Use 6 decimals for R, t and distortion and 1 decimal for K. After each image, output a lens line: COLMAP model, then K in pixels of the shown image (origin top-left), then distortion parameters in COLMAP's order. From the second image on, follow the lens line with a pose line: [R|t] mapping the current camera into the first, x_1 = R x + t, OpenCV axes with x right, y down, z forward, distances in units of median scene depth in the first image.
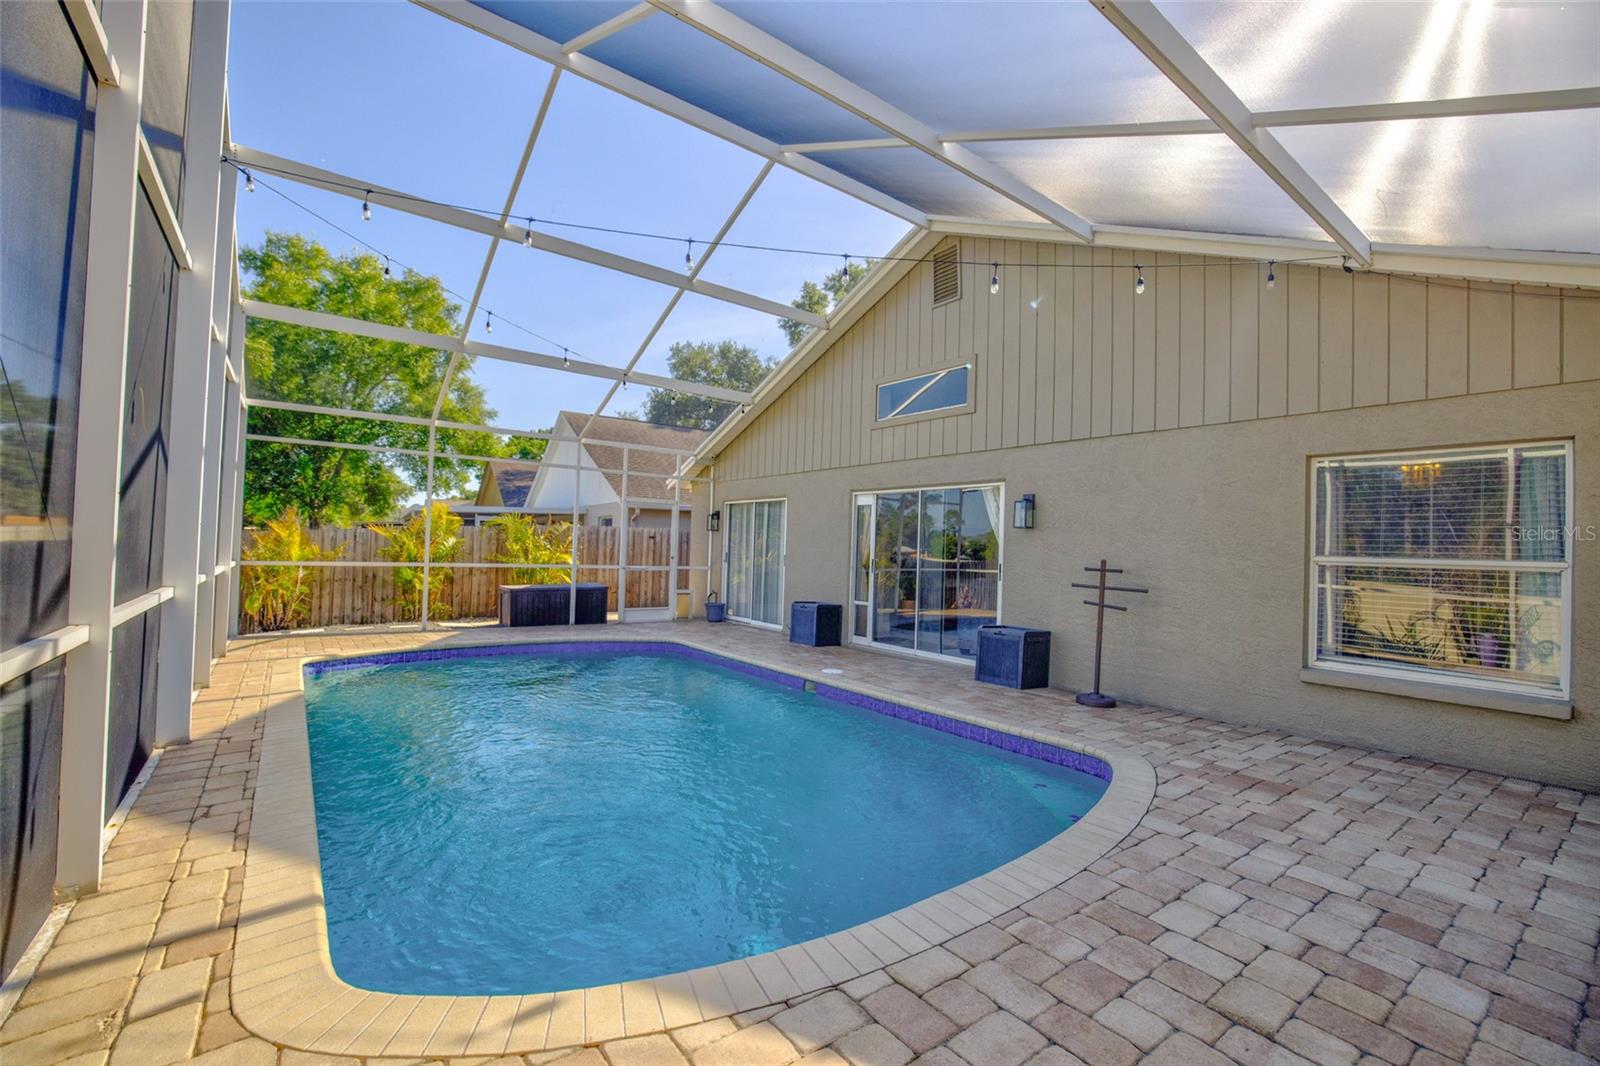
lens RADIAL K [[682.7, 0, 798.1], [0, 682.7, 534.6], [0, 0, 1]] dist [-0.042722, 0.014731]
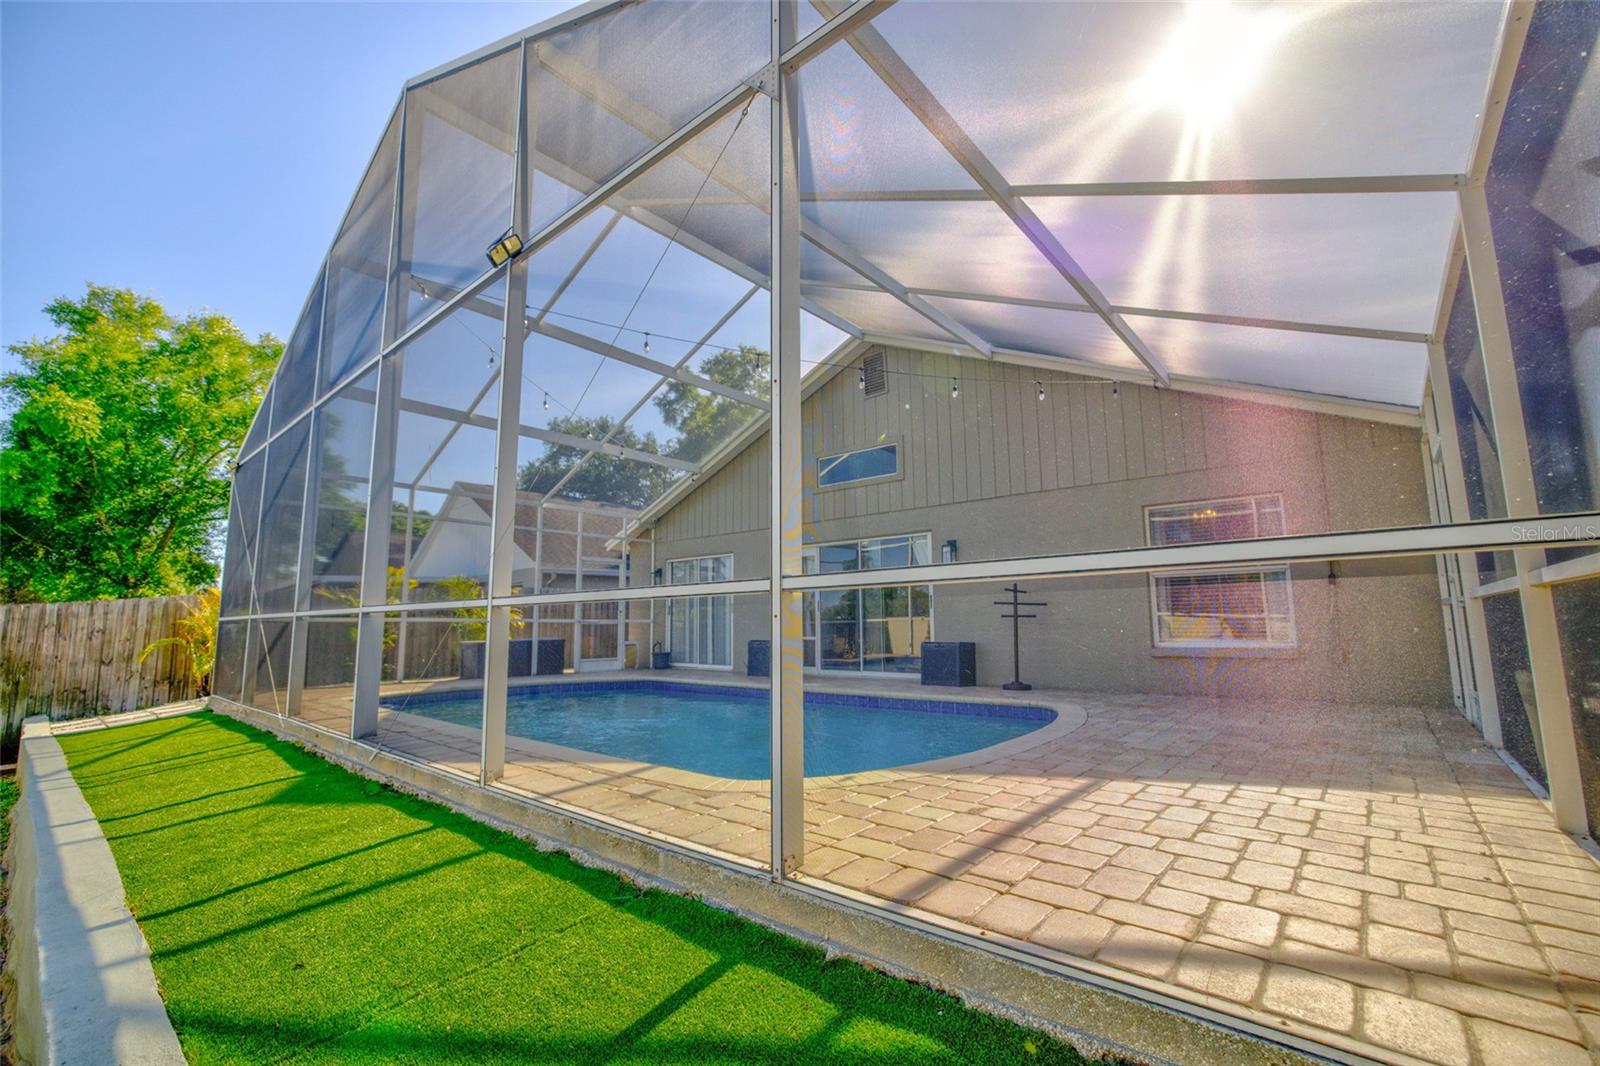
lens RADIAL K [[682.7, 0, 797.3], [0, 682.7, 531.5], [0, 0, 1]] dist [-0.042722, 0.014731]
pose [[0.975990, -0.008920, 0.217632, -0.150309], [0.033526, 0.993406, -0.109635, 0.036857], [-0.215220, 0.114299, 0.969854, -0.138392]]
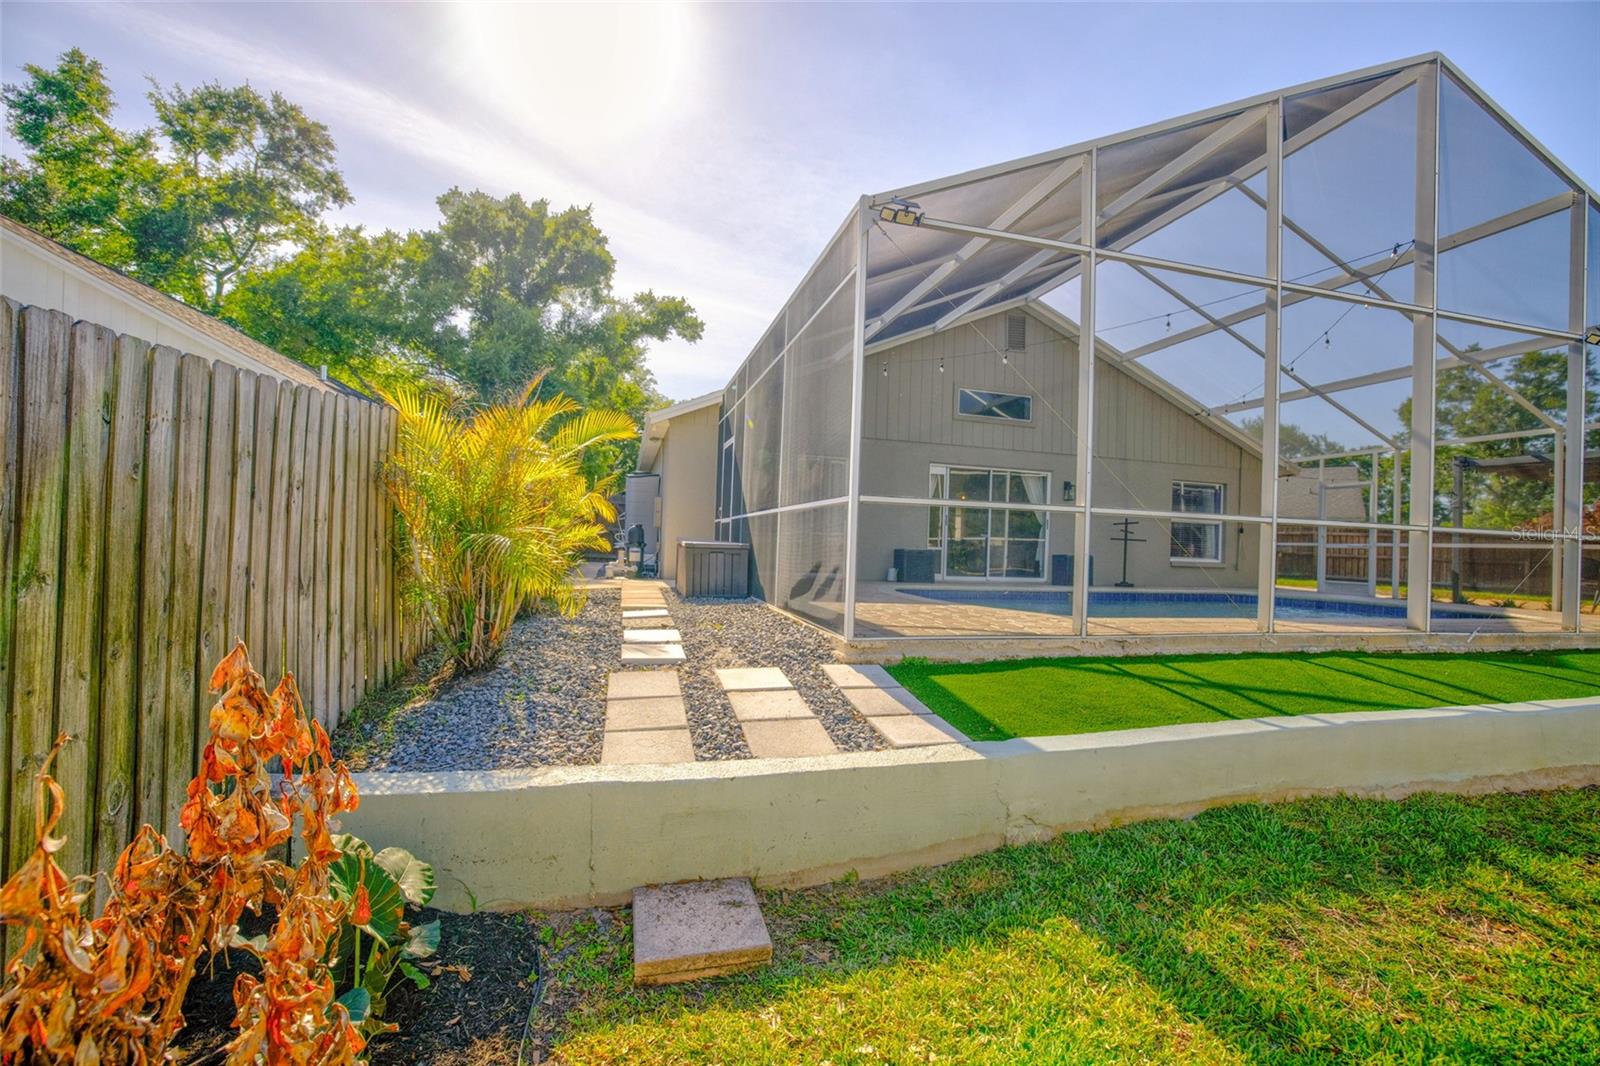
lens RADIAL K [[682.7, 0, 798.7], [0, 682.7, 534.5], [0, 0, 1]] dist [-0.042722, 0.014731]
pose [[0.374840, -0.008110, 0.927054, -1.000246], [-0.039479, 0.998915, 0.024702, 0.040724], [-0.926249, -0.045858, 0.374113, 0.612652]]
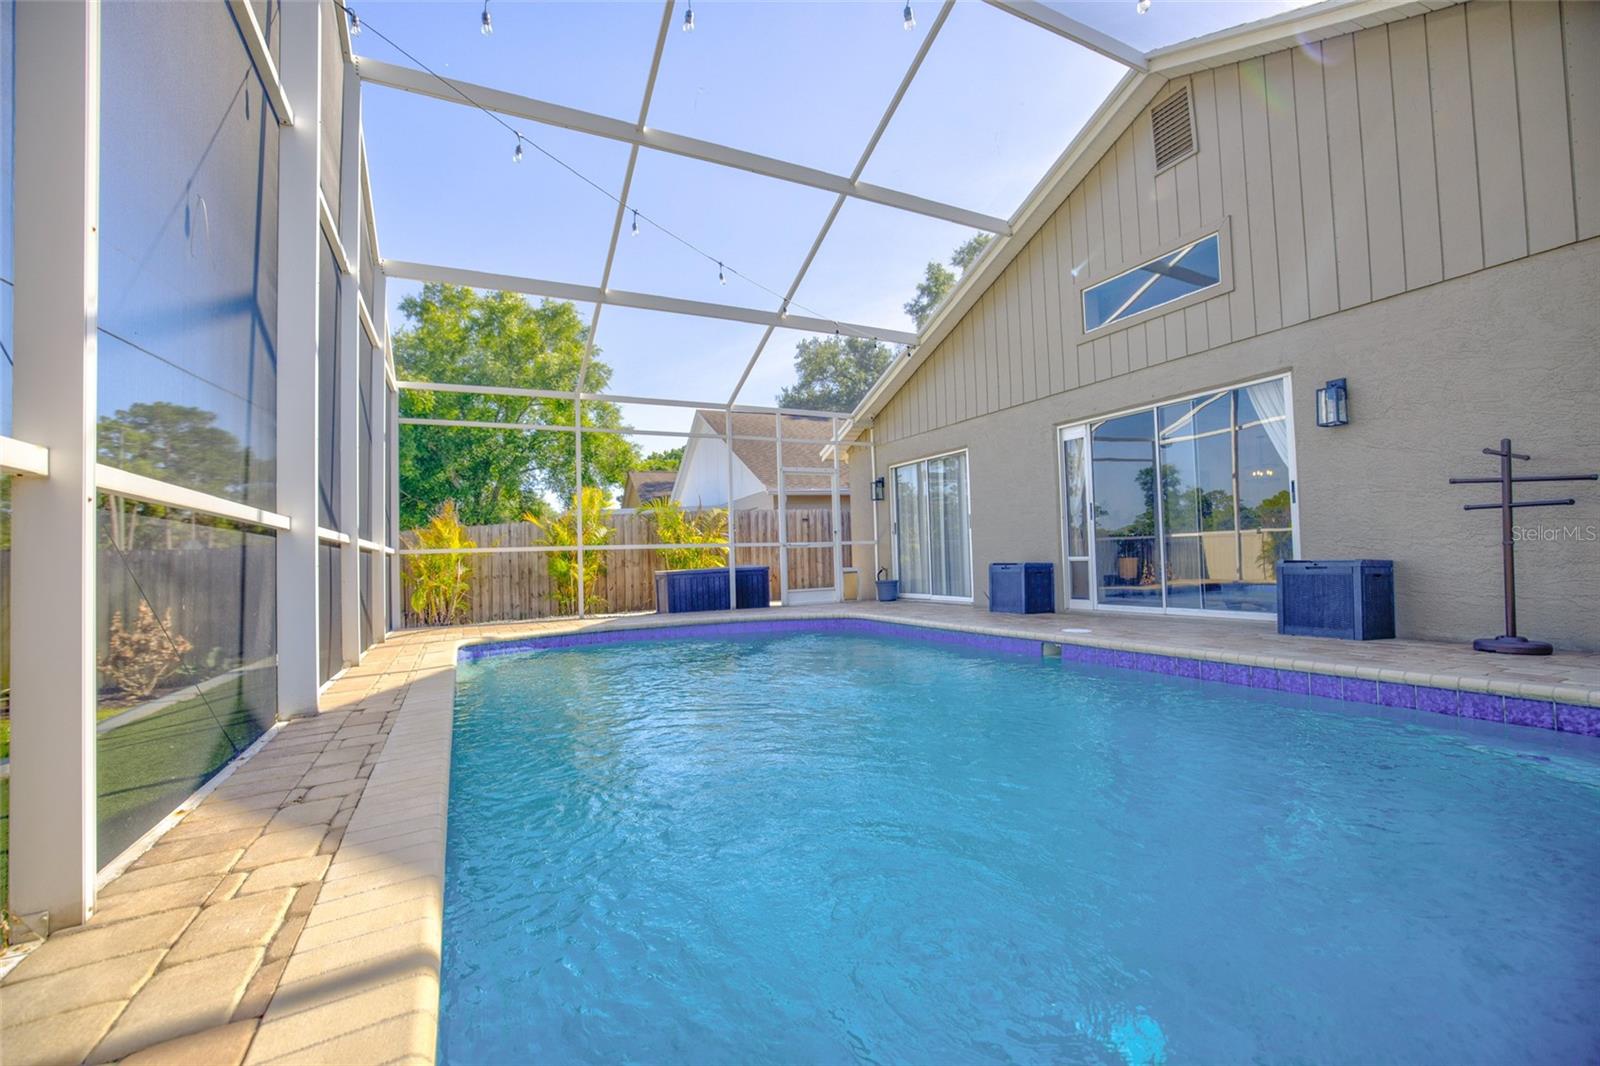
lens RADIAL K [[682.7, 0, 799.7], [0, 682.7, 533.7], [0, 0, 1]] dist [-0.042722, 0.014731]
pose [[0.980871, -0.066472, -0.182958, -0.068910], [0.063900, 0.997757, -0.019921, 0.053126], [0.183872, 0.007849, 0.982919, 0.113907]]
